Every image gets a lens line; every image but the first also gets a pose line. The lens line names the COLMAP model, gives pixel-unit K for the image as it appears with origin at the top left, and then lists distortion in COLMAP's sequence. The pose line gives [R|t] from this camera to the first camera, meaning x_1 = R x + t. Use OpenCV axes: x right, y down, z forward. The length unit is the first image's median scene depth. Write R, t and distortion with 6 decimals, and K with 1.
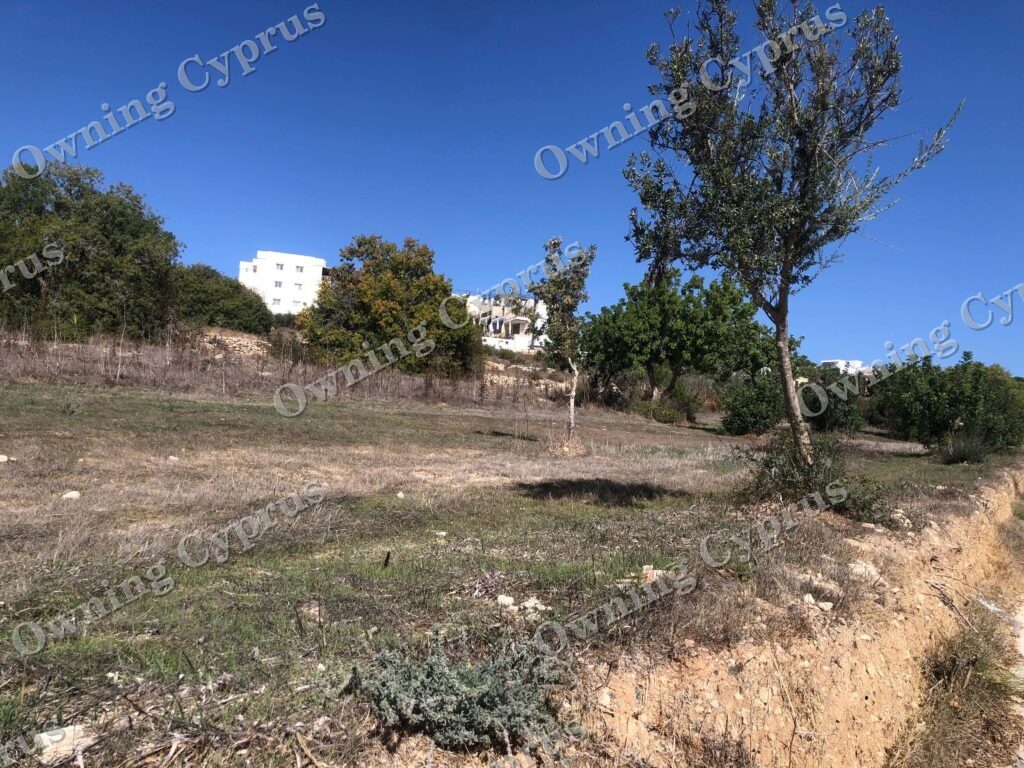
lens RADIAL K [[763.8, 0, 531.2], [0, 763.8, 389.7], [0, 0, 1]] dist [0.005329, 0.000396]
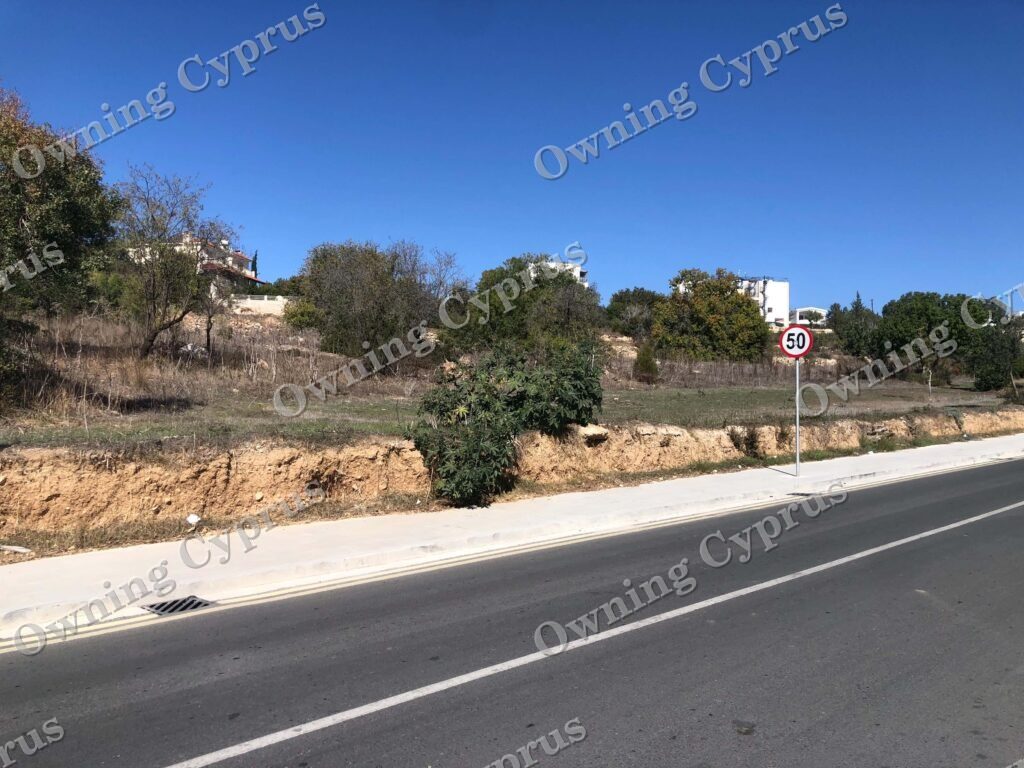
lens RADIAL K [[784.9, 0, 508.9], [0, 784.9, 380.0], [0, 0, 1]] dist [-0.002945, -0.008864]
pose [[0.965541, -0.056133, -0.254125, -0.222199], [0.062452, 0.997906, 0.016861, -0.044307], [0.252646, -0.032151, 0.967024, -0.695481]]
